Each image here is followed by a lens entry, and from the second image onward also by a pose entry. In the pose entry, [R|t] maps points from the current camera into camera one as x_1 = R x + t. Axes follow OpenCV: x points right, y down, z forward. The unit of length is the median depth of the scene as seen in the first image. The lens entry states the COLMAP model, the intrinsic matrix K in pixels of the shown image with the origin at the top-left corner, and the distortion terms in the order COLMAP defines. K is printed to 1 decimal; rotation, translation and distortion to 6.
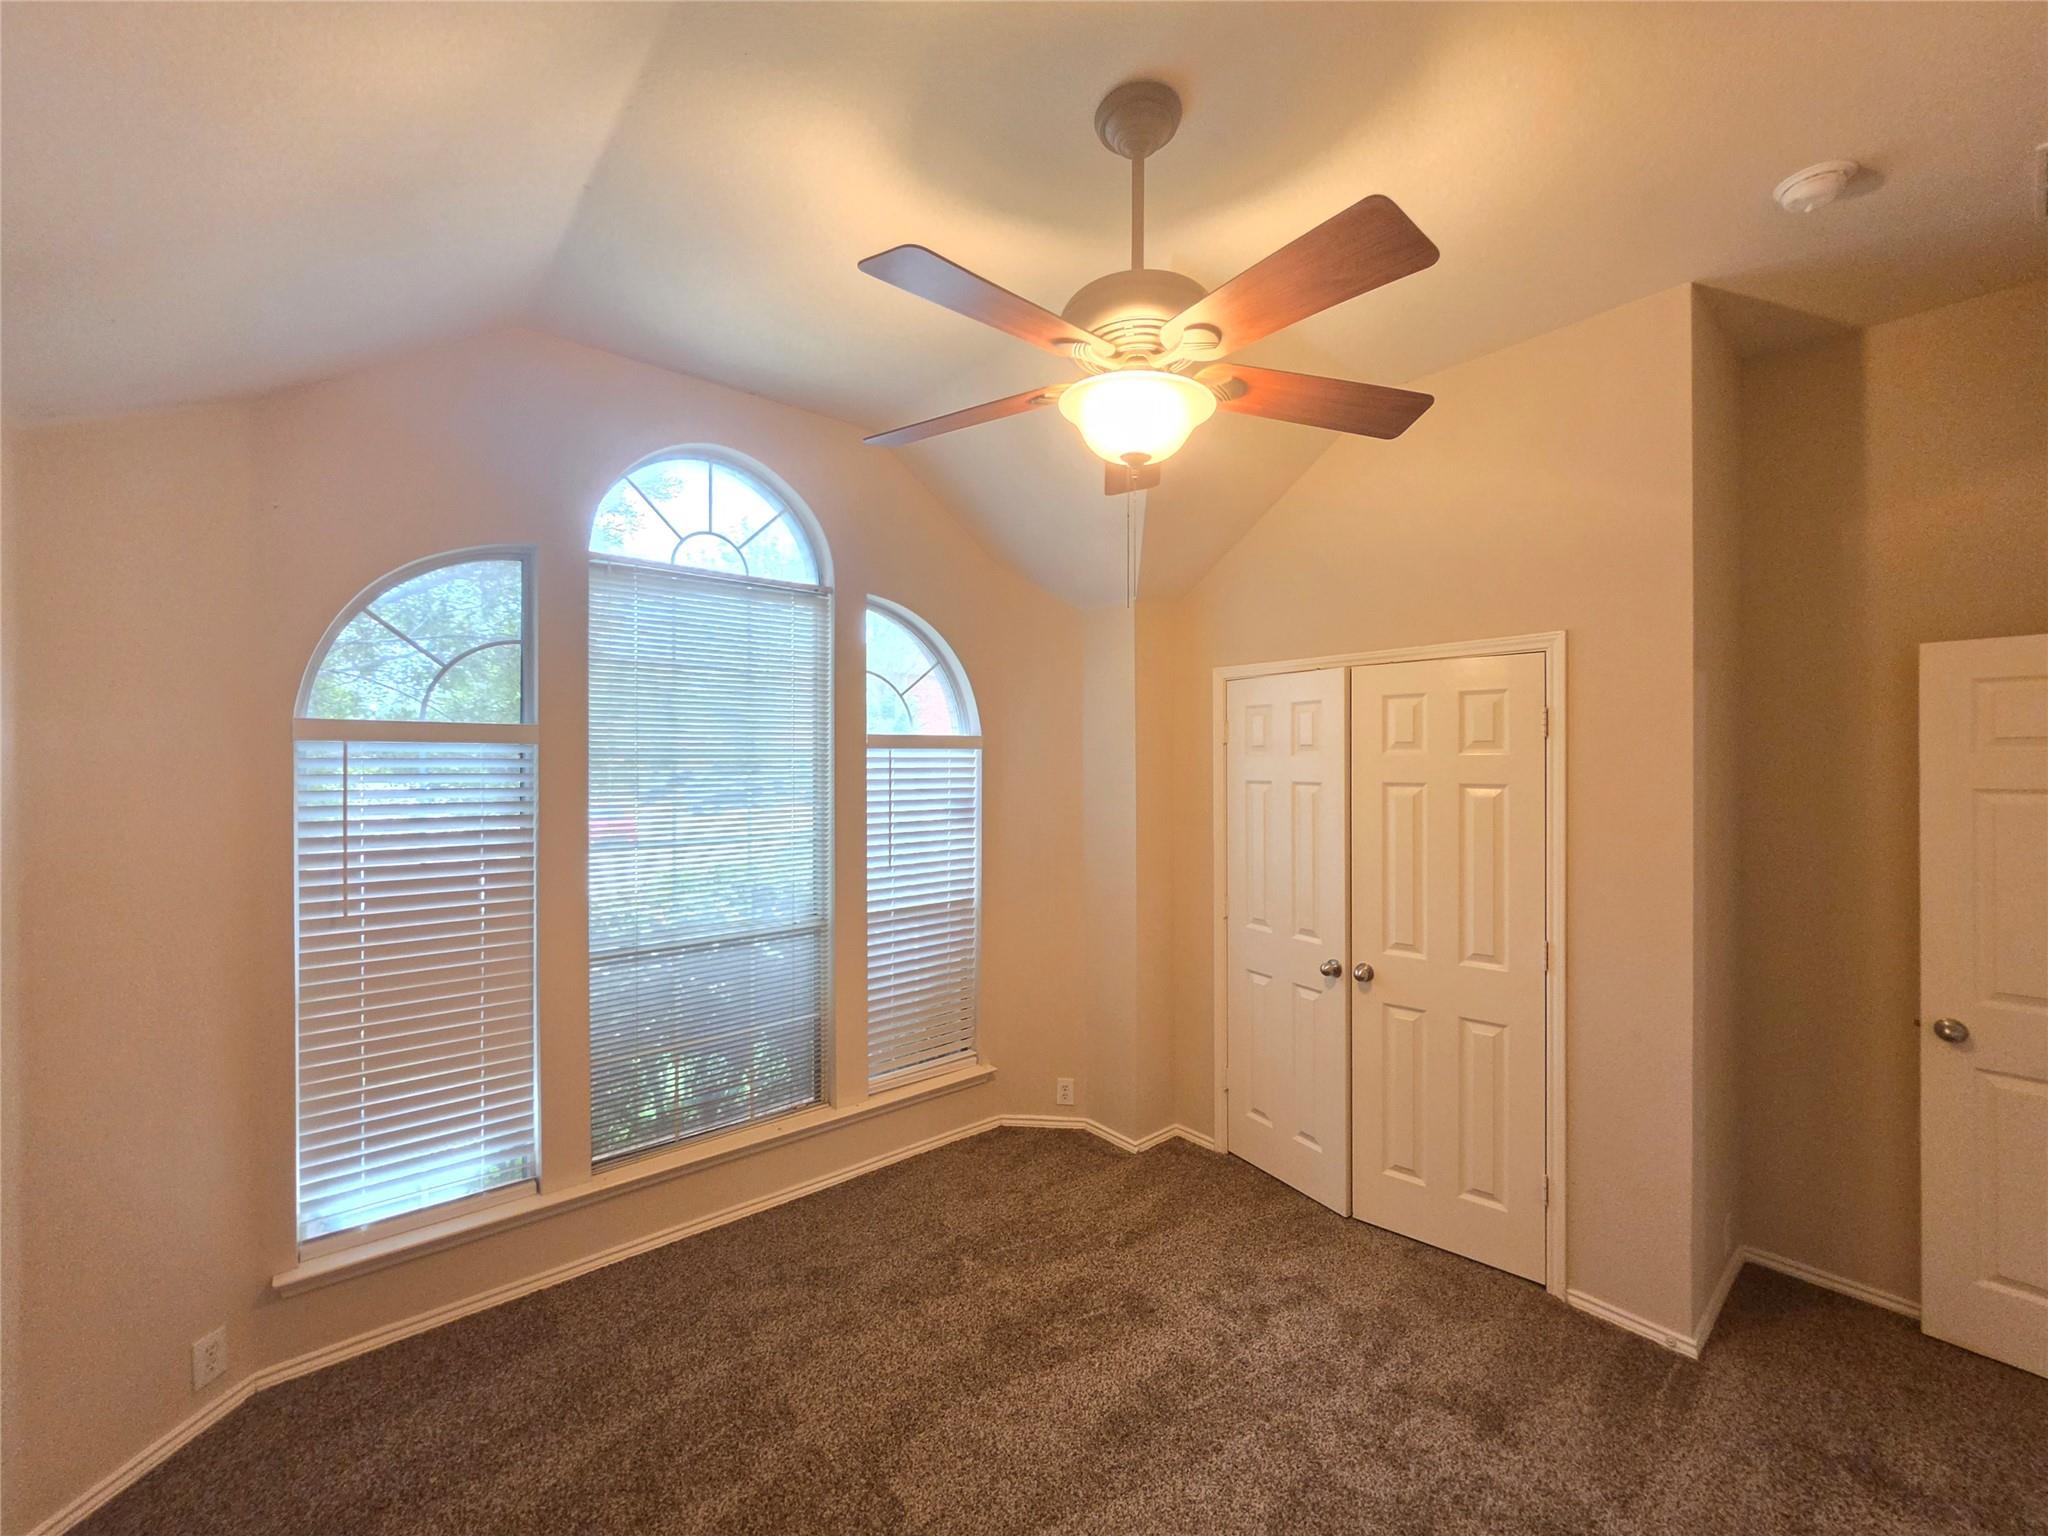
lens RADIAL K [[822.2, 0, 1023.7], [0, 822.2, 771.5], [0, 0, 1]] dist [-0.000383, -0.000894]
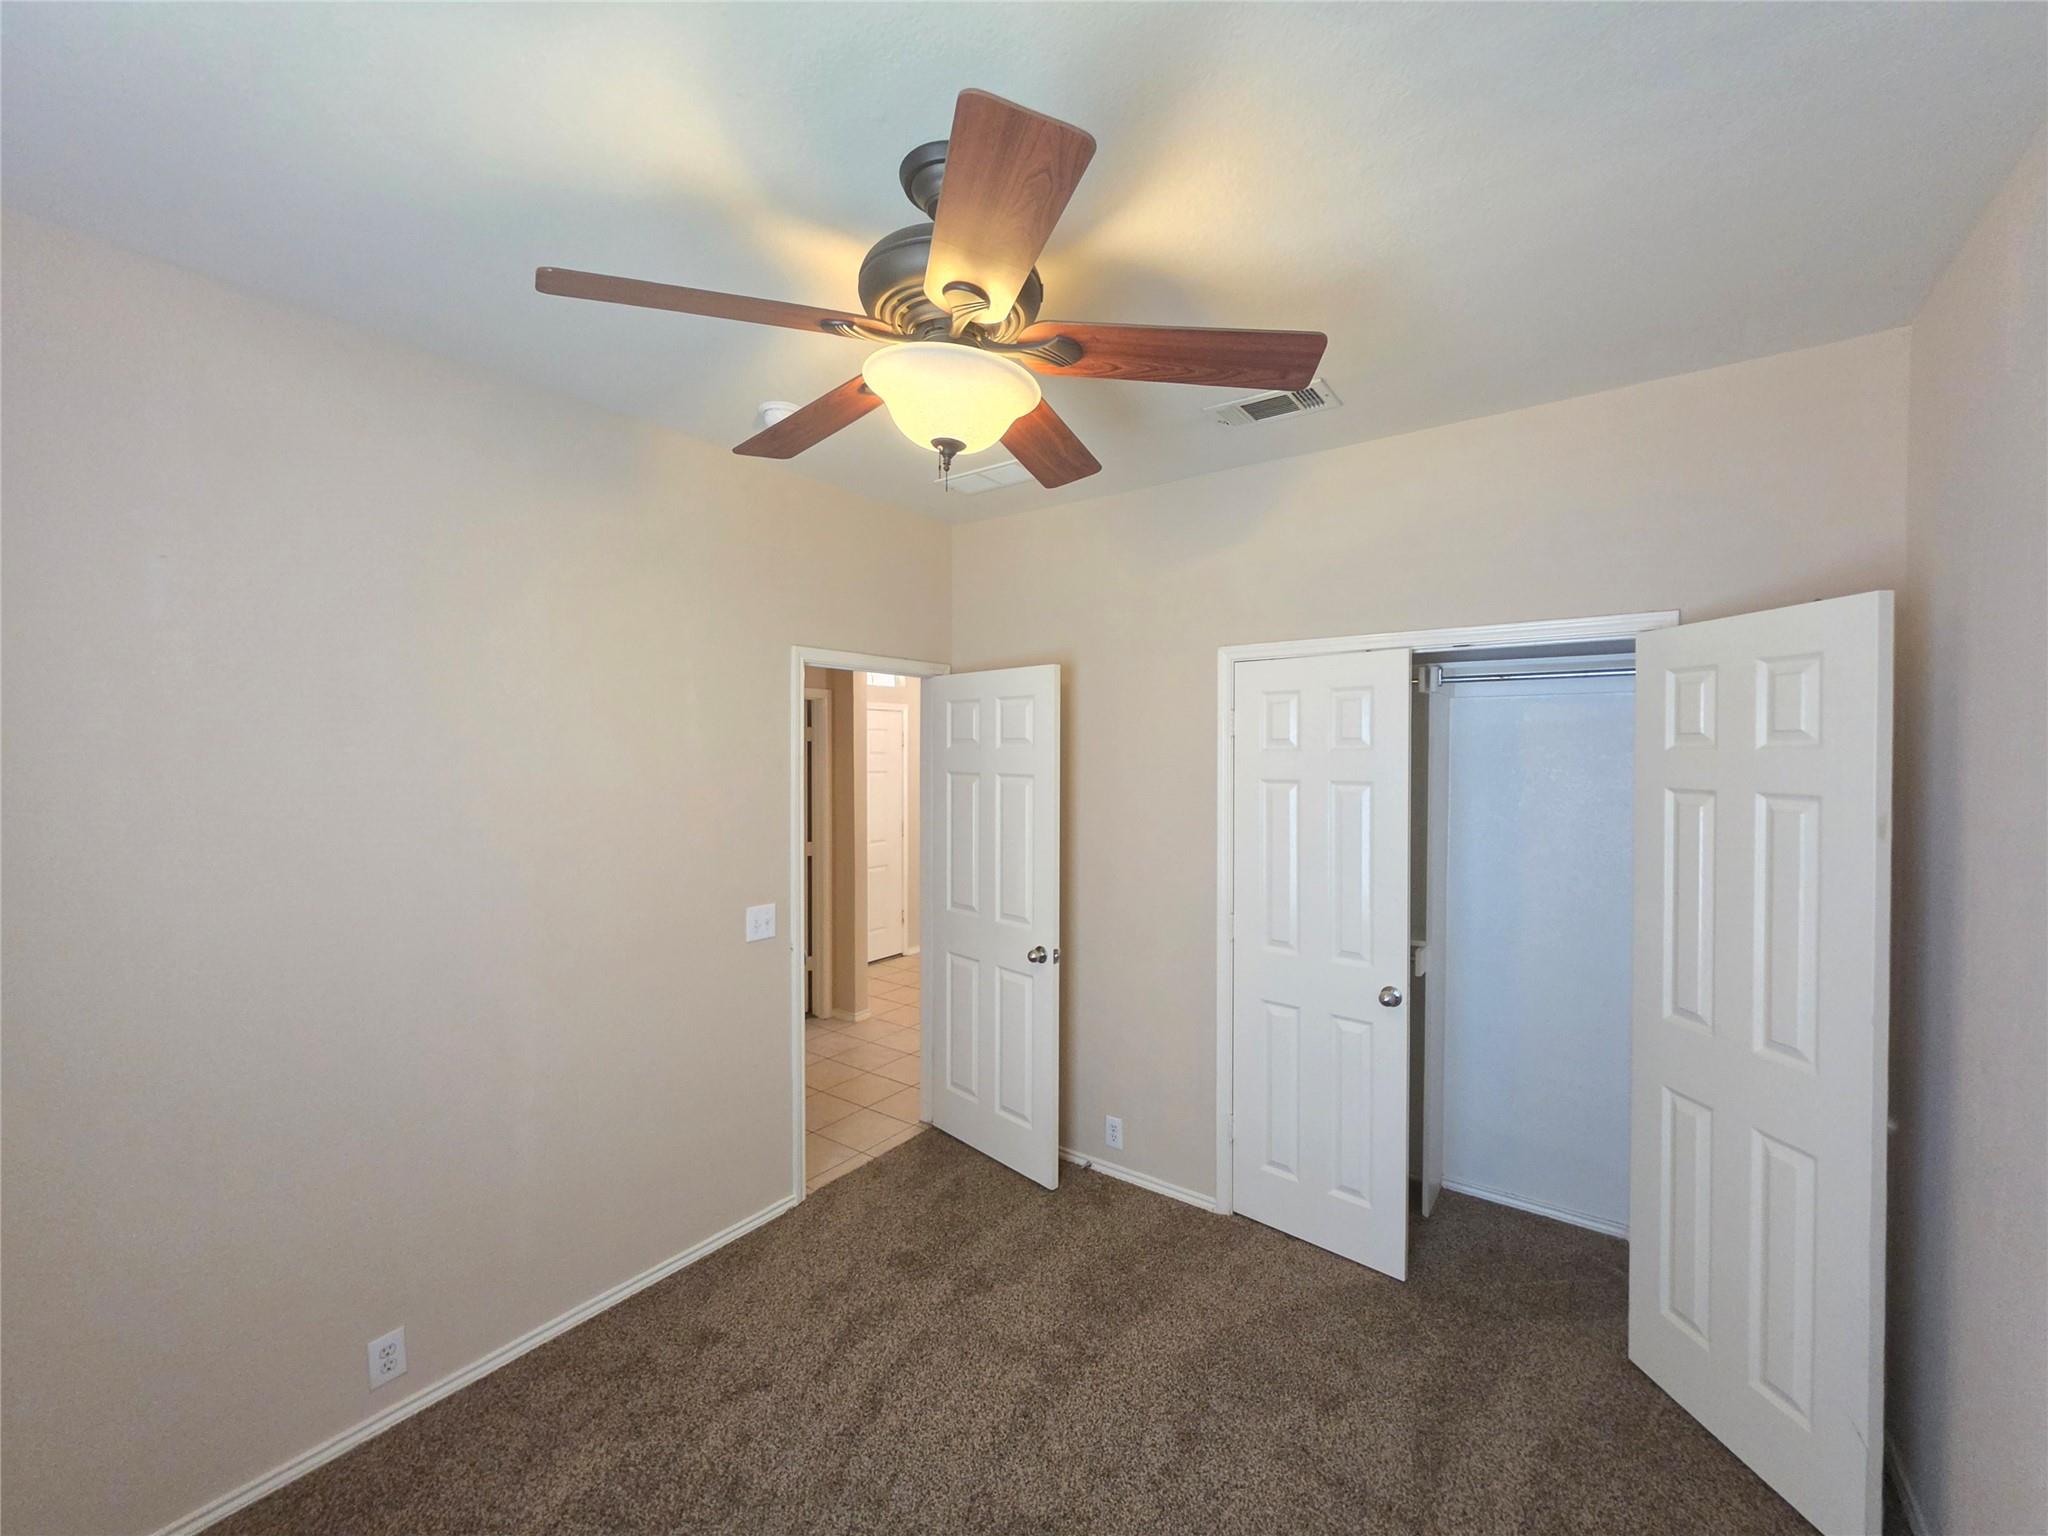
lens RADIAL K [[822.2, 0, 1024.5], [0, 822.2, 765.5], [0, 0, 1]] dist [-0.000383, -0.000894]
pose [[0.962842, -0.003133, 0.270049, -0.188691], [0.003513, 0.999993, -0.000924, -0.002921], [-0.270044, 0.001838, 0.962846, 0.231313]]
